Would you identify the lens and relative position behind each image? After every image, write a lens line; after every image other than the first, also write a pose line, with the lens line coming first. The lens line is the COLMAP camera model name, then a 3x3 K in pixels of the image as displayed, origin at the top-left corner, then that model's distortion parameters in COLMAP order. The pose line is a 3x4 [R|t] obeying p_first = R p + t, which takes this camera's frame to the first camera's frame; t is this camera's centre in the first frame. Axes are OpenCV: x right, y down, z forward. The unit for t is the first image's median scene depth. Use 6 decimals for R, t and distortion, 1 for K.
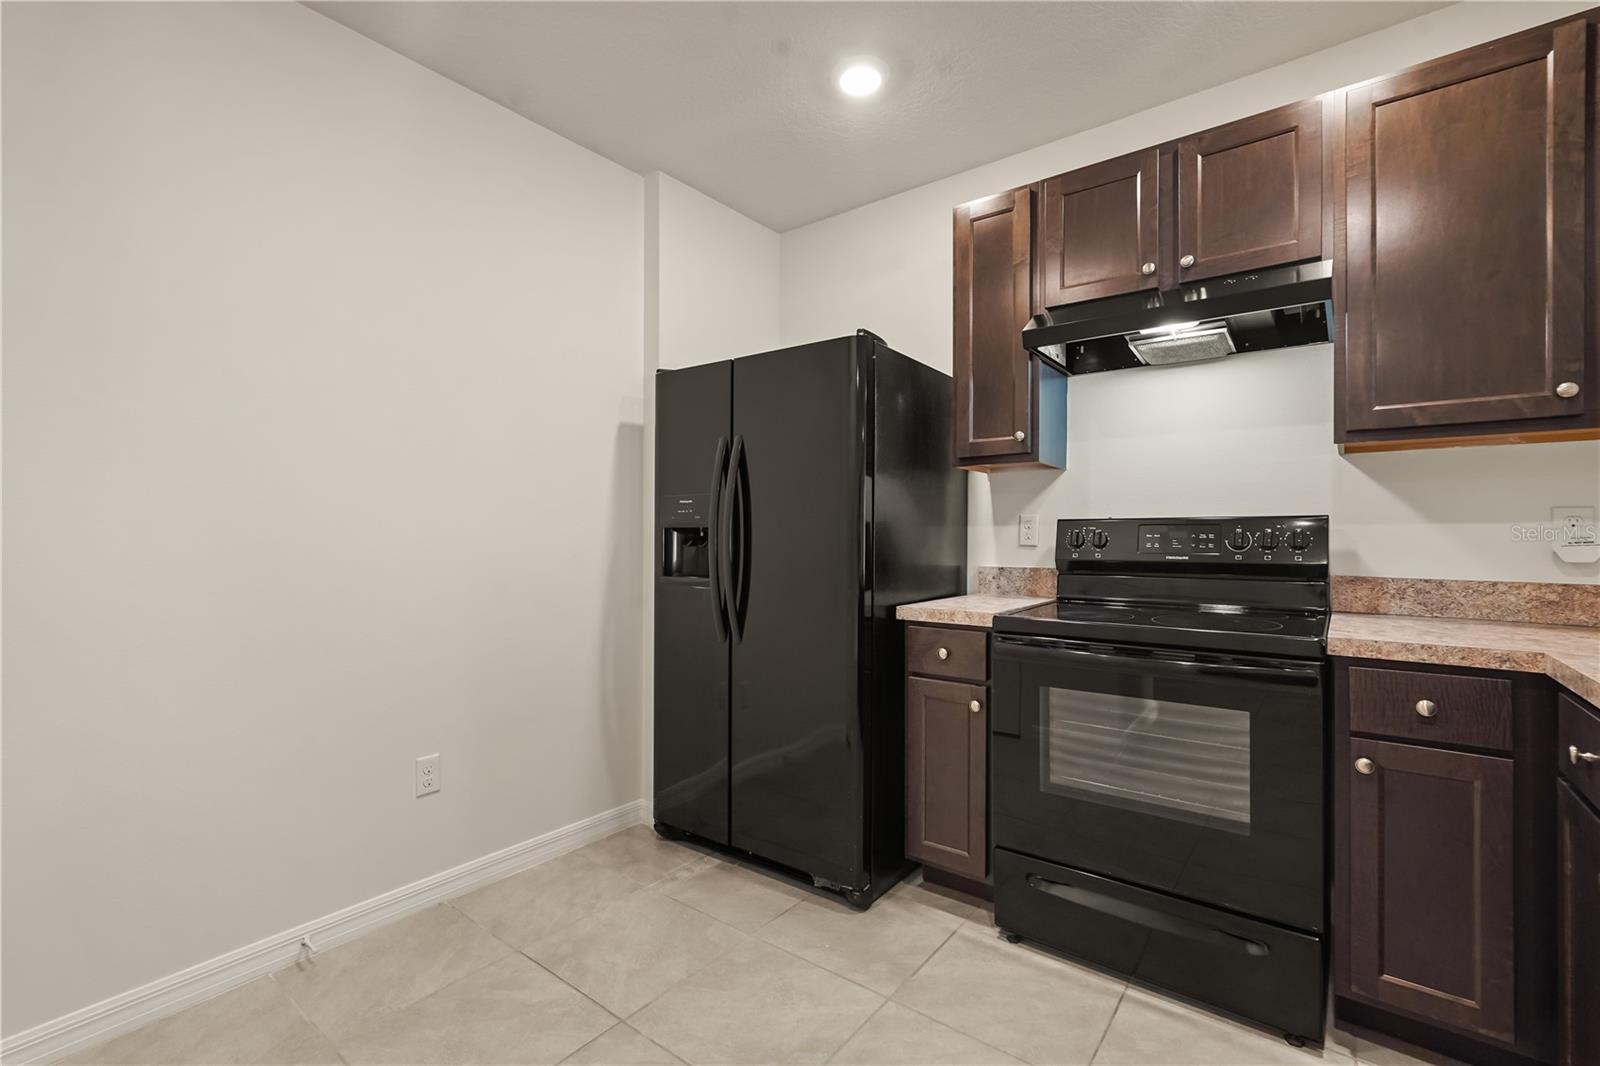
lens RADIAL K [[711.1, 0, 800.0], [0, 711.1, 533.0], [0, 0, 1]] dist [0.002462, 0.000340]
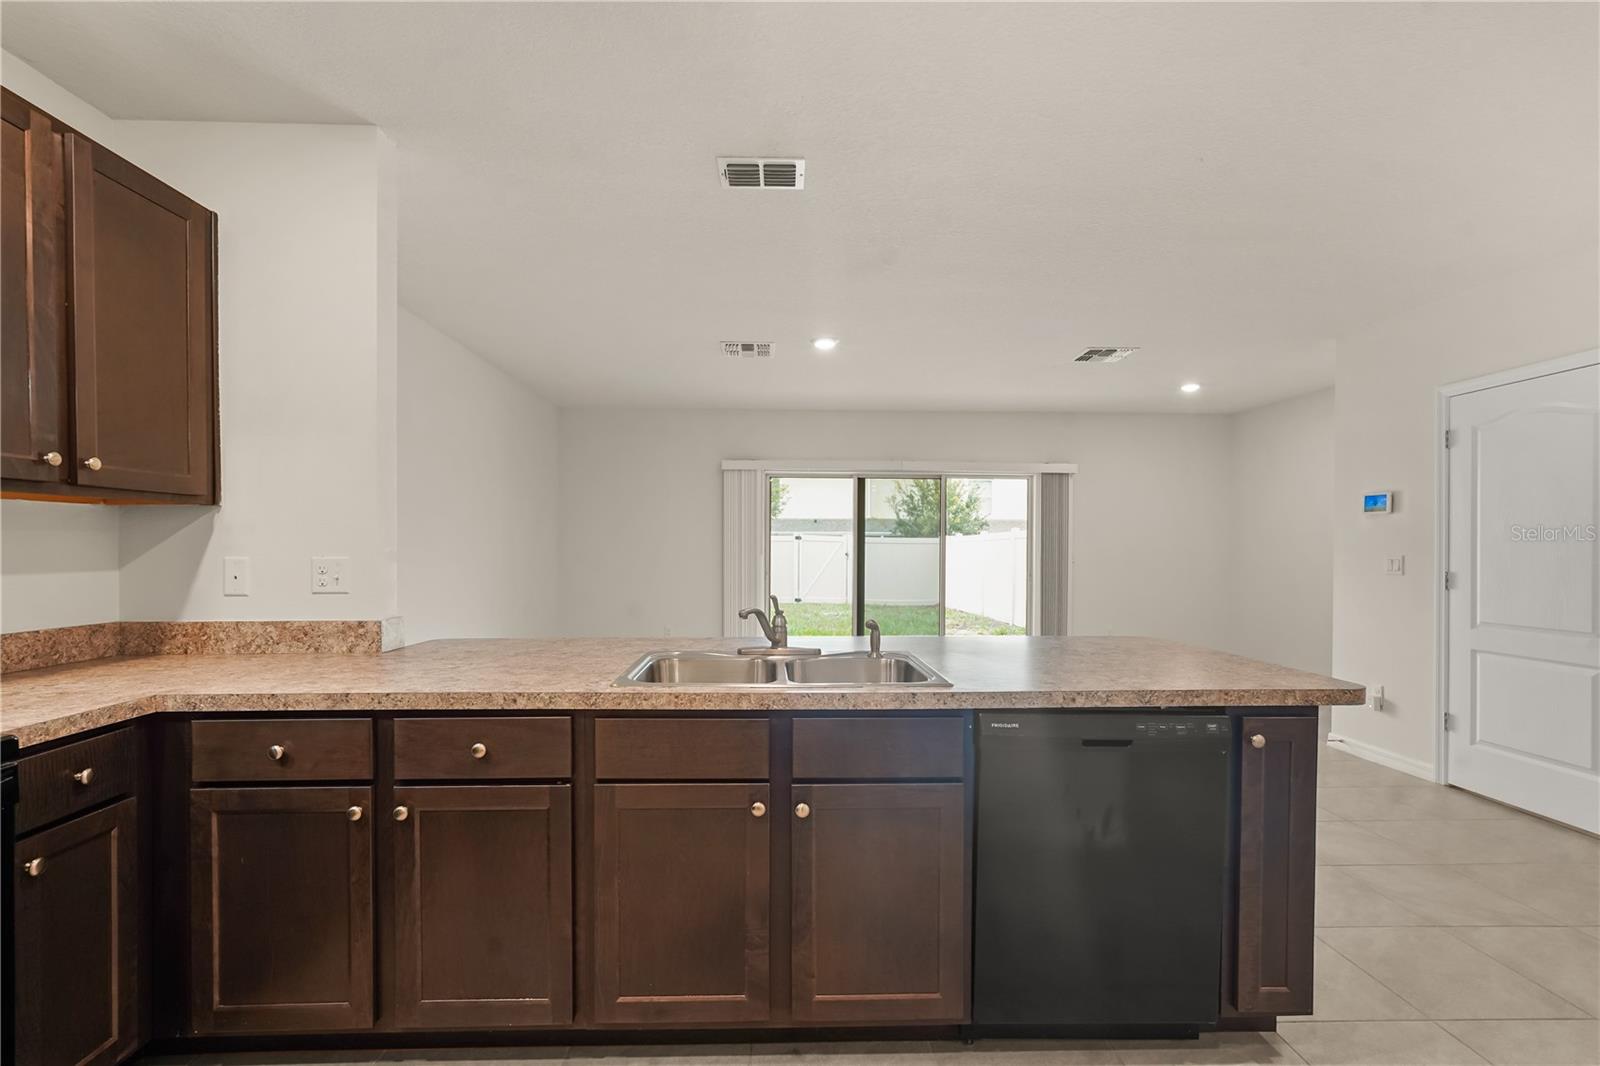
lens RADIAL K [[724.3, 0, 791.5], [0, 724.3, 552.6], [0, 0, 1]] dist [-0.010974, 0.007221]
pose [[-0.638512, -0.011453, 0.769526, -0.334598], [-0.005861, 0.999933, 0.010020, -0.052502], [-0.769589, 0.001888, -0.638536, 0.582602]]
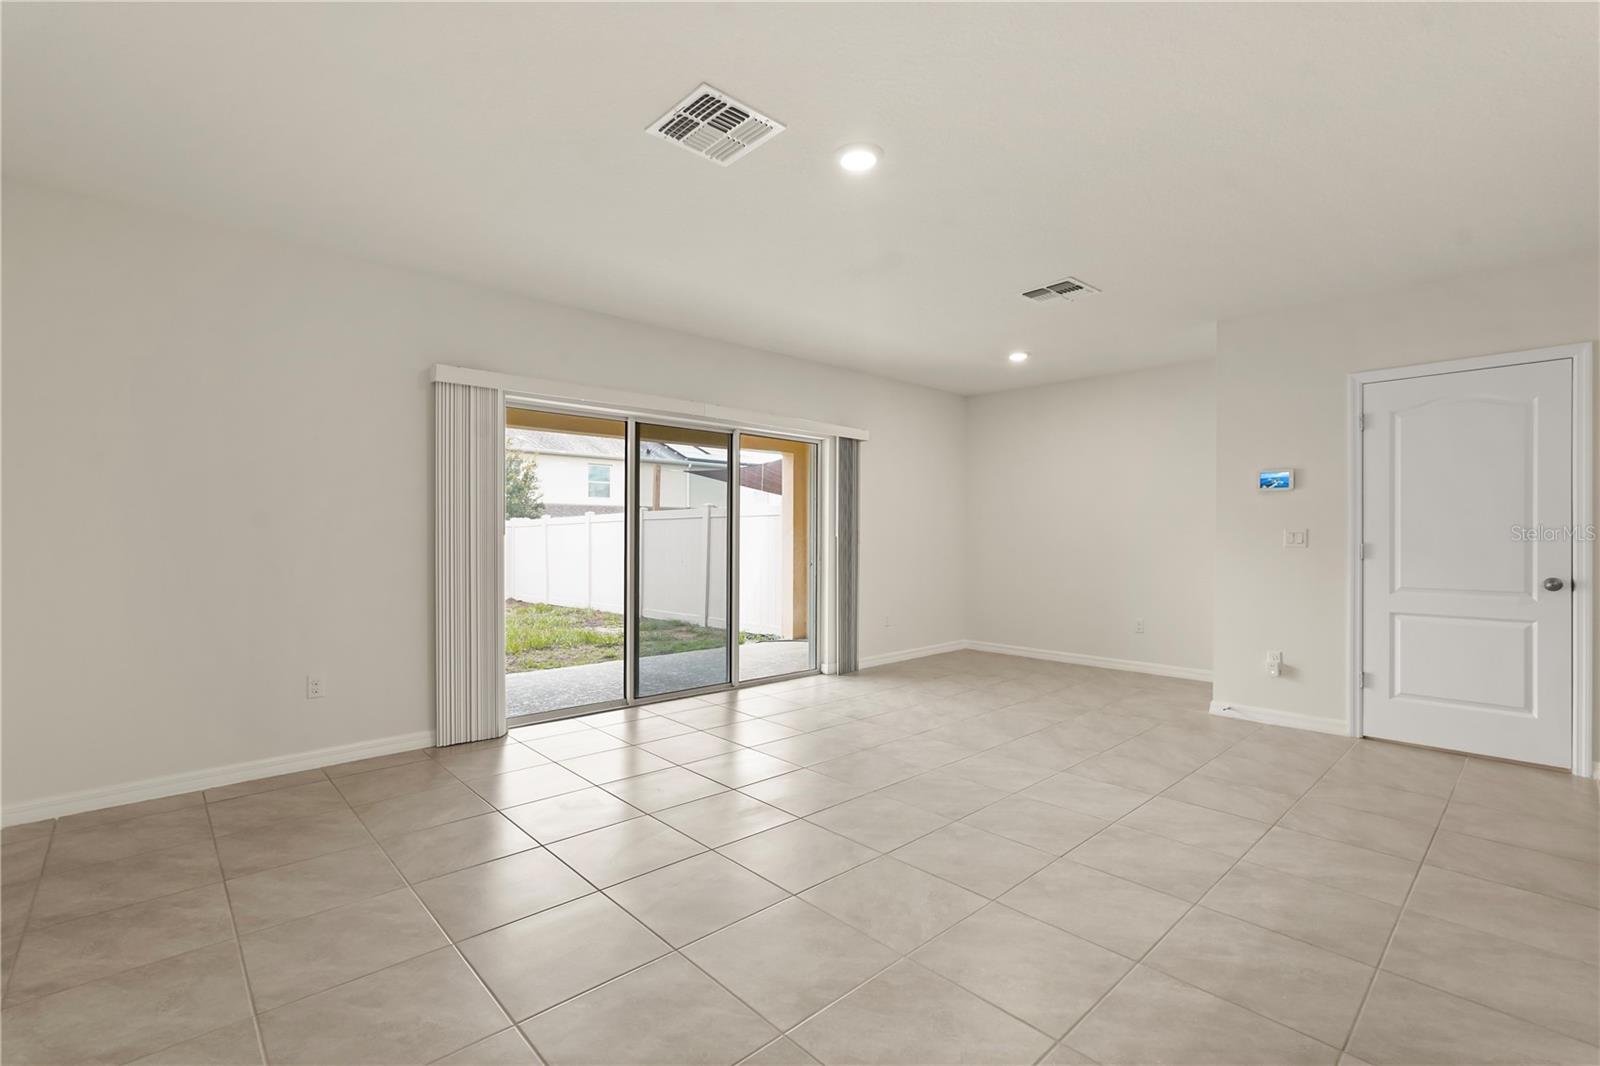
lens RADIAL K [[715.7, 0, 800.3], [0, 715.7, 542.0], [0, 0, 1]] dist [-0.000847, 0.000404]
pose [[-0.987254, -0.005488, 0.159060, 1.119563], [-0.004134, 0.999952, 0.008846, -0.012989], [-0.159101, 0.008076, -0.987229, 0.368416]]
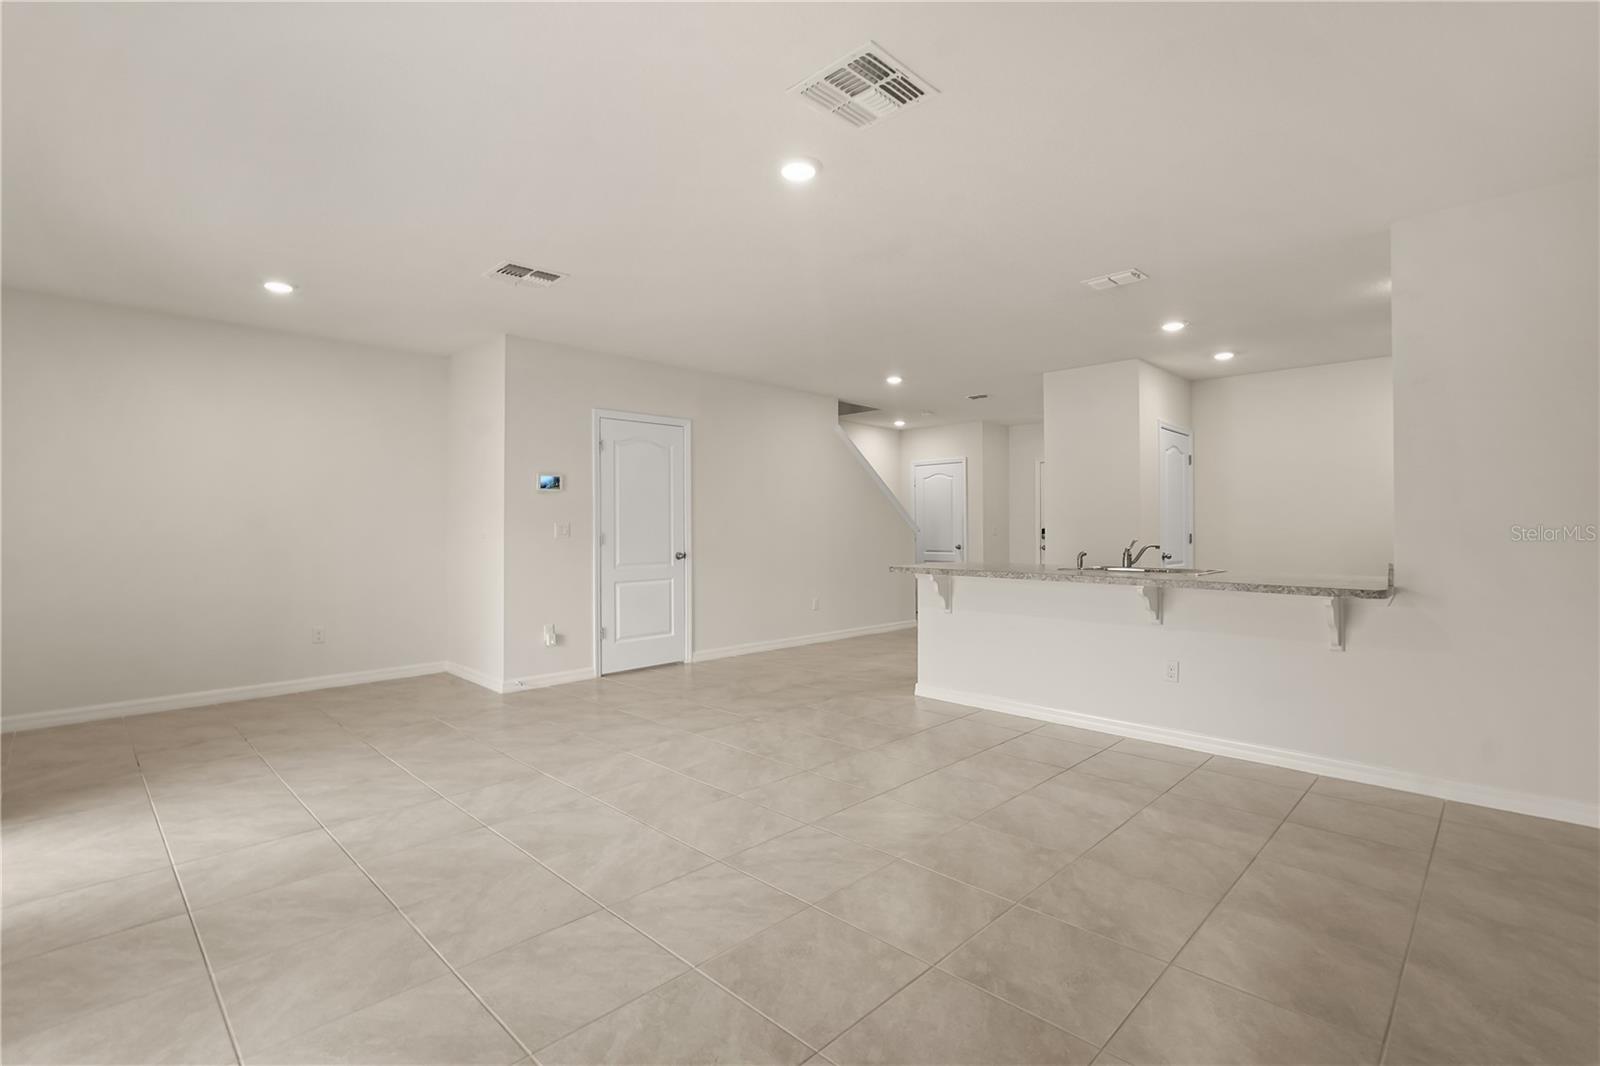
lens RADIAL K [[732.7, 0, 802.4], [0, 732.7, 522.1], [0, 0, 1]] dist [-0.002294, 0.000103]
pose [[-0.116730, -0.007685, -0.993134, 2.470328], [0.003606, 0.999960, -0.008162, -0.017526], [0.993157, -0.004534, -0.116697, -0.669520]]
